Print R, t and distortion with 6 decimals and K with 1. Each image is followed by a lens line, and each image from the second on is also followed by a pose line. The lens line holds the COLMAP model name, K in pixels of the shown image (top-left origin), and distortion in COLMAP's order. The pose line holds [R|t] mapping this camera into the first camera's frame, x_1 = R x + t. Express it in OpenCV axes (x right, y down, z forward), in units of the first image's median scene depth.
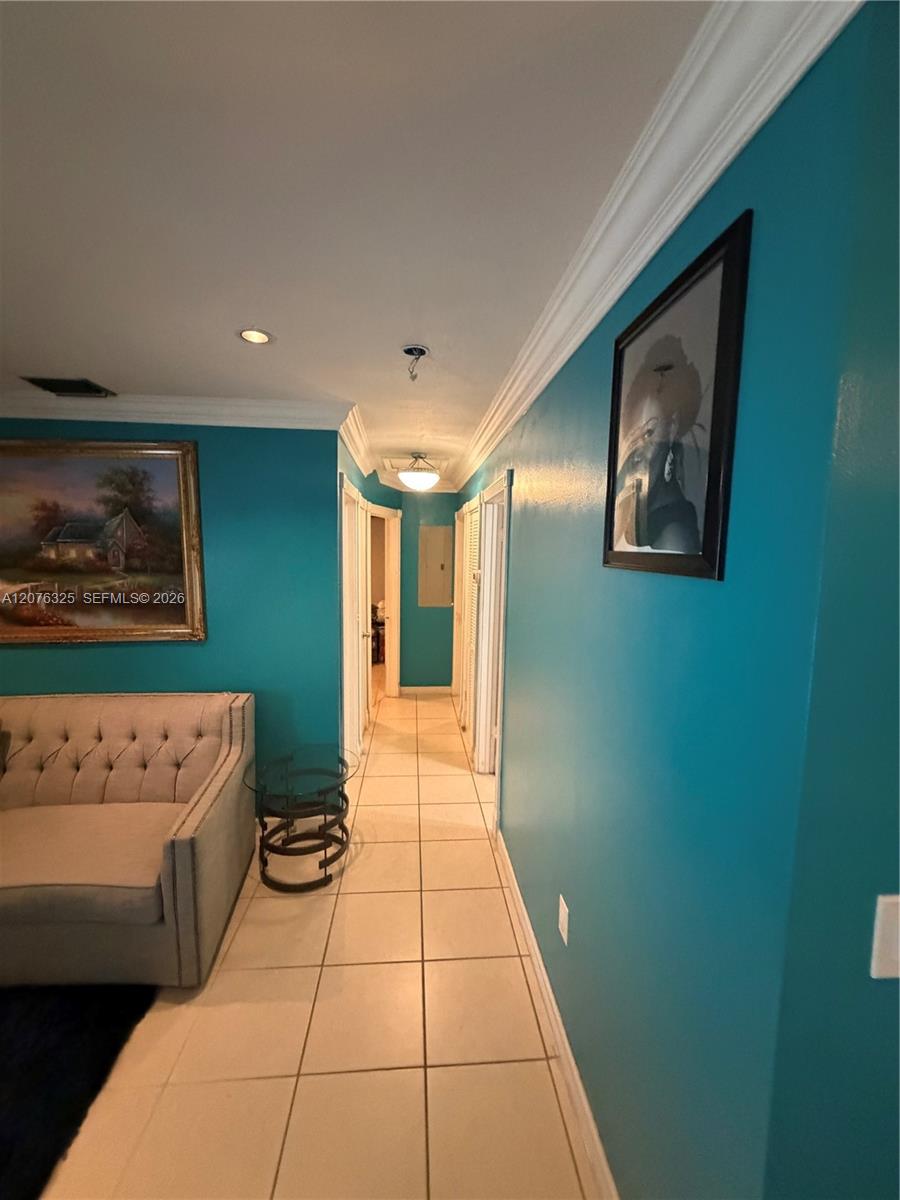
lens RADIAL K [[480.4, 0, 449.0], [0, 480.4, 598.4], [0, 0, 1]] dist [0.008220, -0.000069]
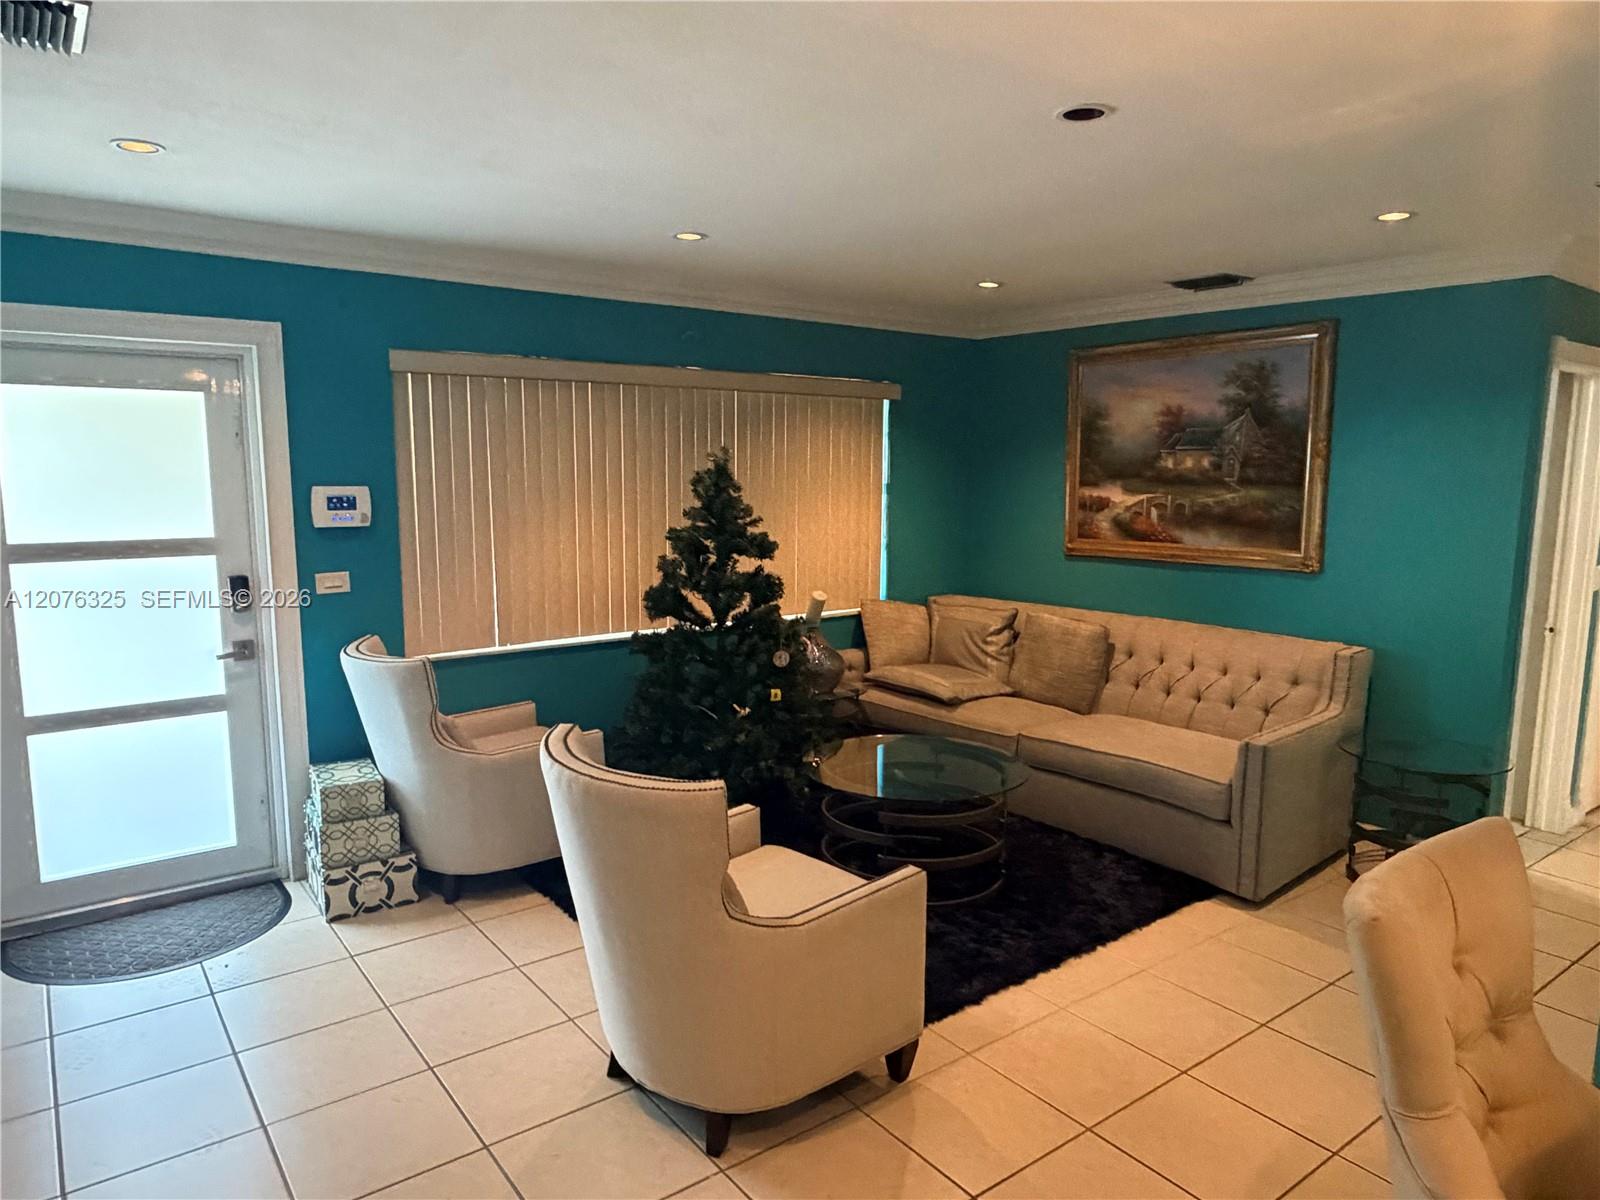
lens RADIAL K [[1031.2, 0, 800.6], [0, 1031.2, 600.8], [0, 0, 1]] dist [-0.001170, 0.000420]
pose [[0.540485, 0.106489, -0.834588, 0.460645], [-0.088647, 0.993644, 0.069376, 0.094582], [0.836671, 0.036488, 0.546489, -0.647104]]
